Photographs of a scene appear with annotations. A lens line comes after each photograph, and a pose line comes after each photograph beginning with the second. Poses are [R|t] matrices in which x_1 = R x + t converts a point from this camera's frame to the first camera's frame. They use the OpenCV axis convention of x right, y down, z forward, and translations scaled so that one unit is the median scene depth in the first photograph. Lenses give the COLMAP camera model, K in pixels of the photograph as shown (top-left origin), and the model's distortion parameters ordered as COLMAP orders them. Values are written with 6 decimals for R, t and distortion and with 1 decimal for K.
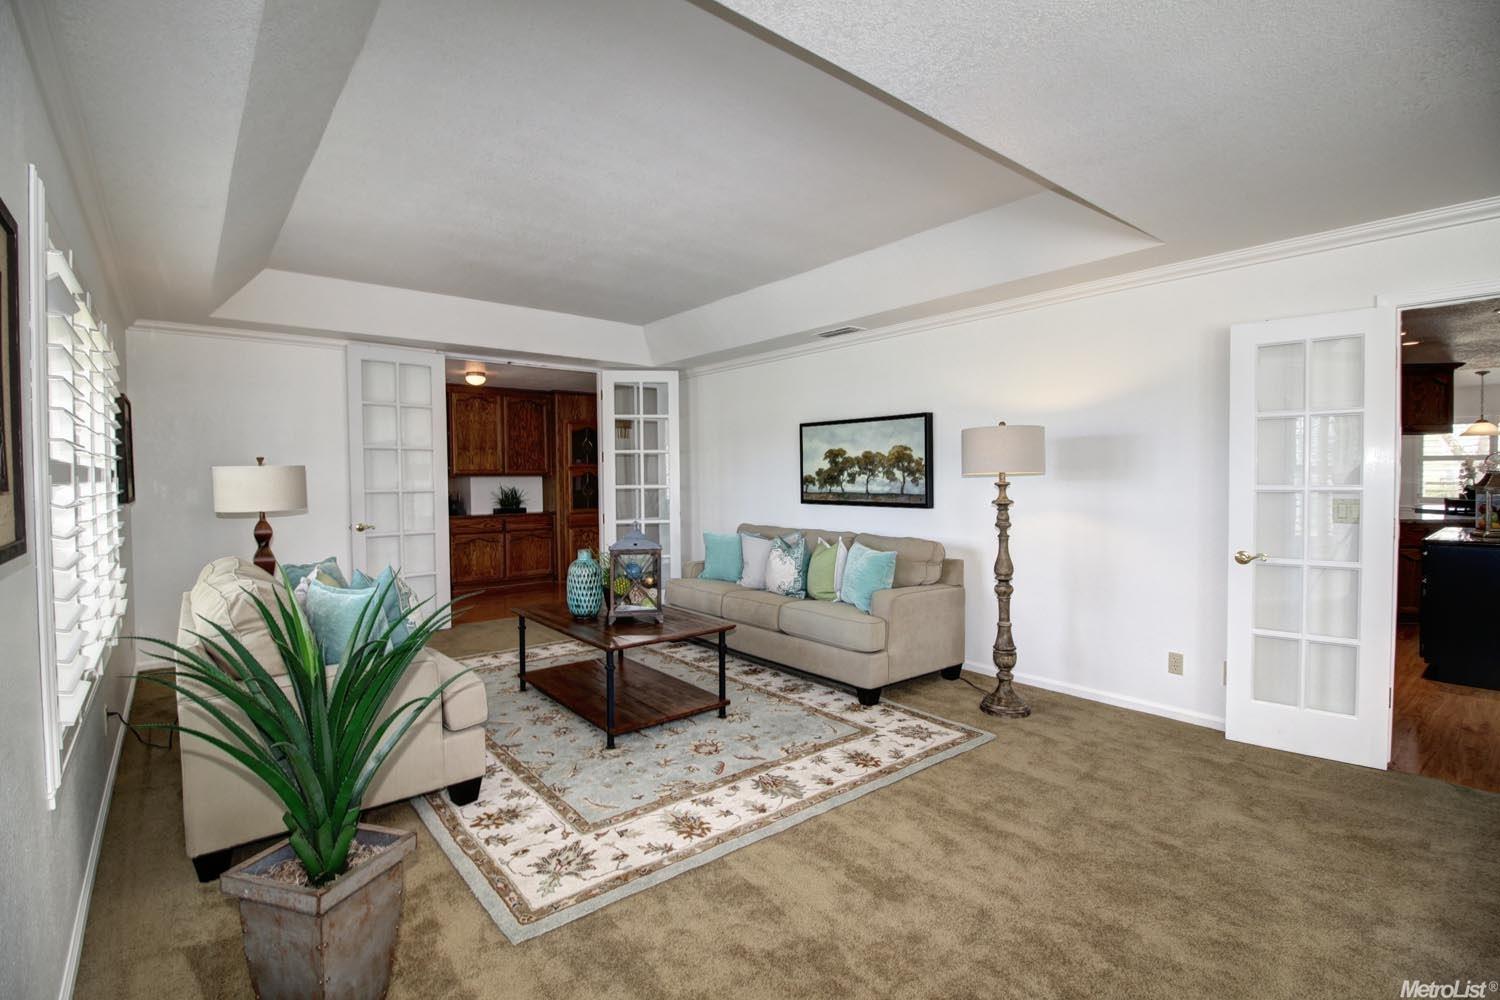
lens RADIAL K [[726.6, 0, 758.0], [0, 726.6, 491.2], [0, 0, 1]] dist [-0.002659, -0.000330]
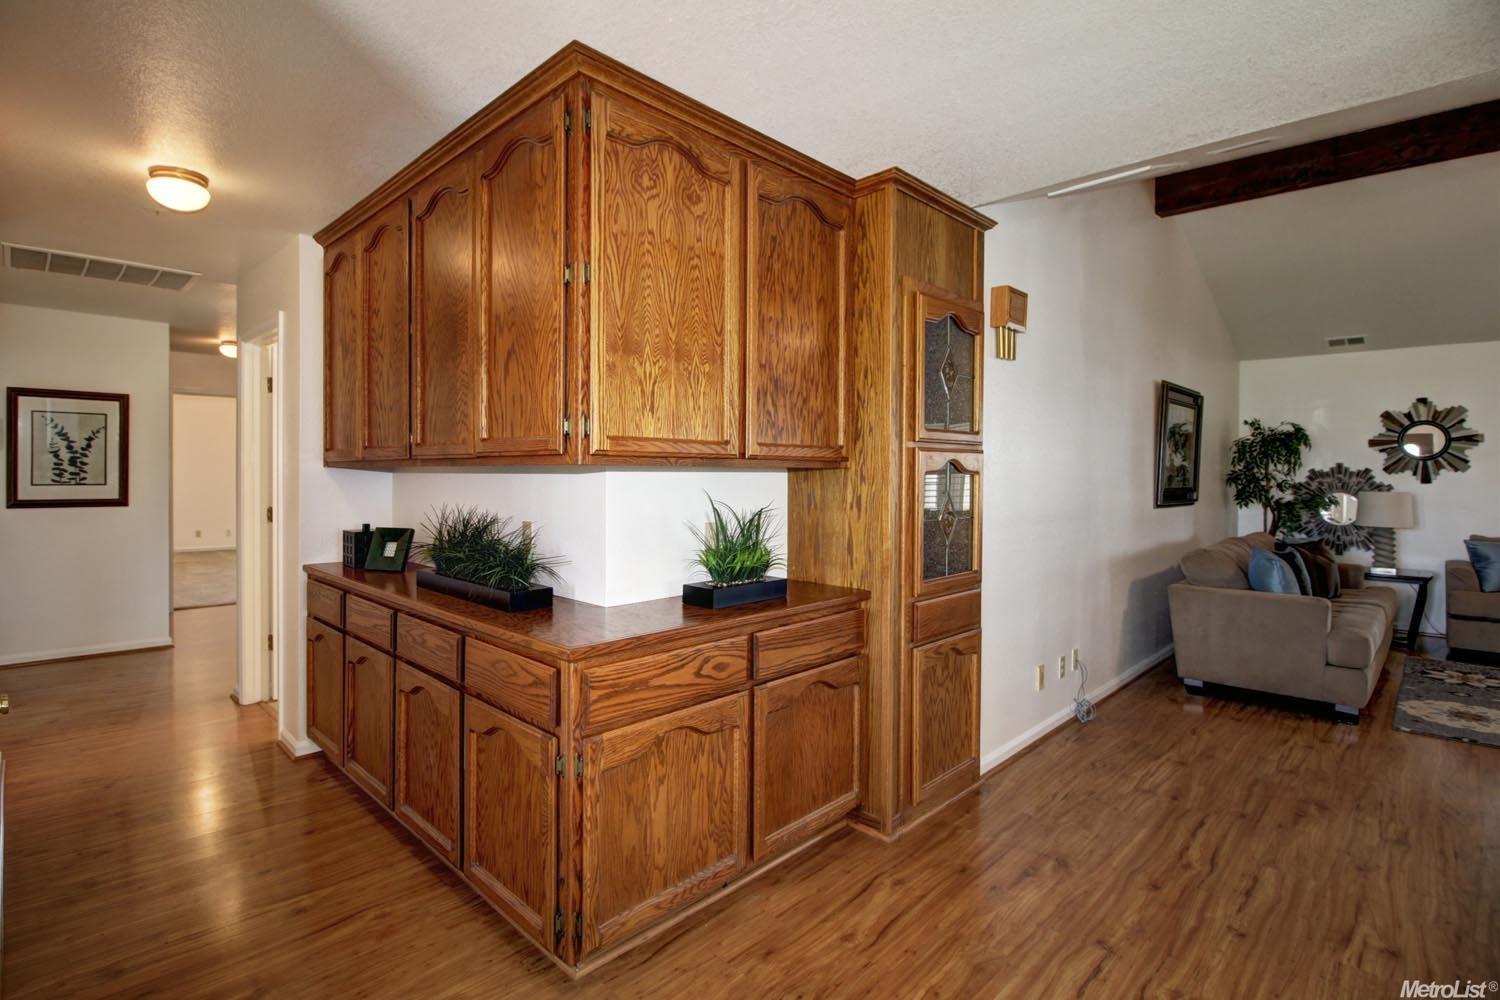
lens RADIAL K [[726.6, 0, 740.5], [0, 726.6, 492.0], [0, 0, 1]] dist [-0.002659, -0.000330]
pose [[0.993947, 0.009377, 0.109464, -0.311566], [-0.009282, 0.999956, -0.001384, -0.009461], [-0.109472, 0.000360, 0.993990, 0.604689]]
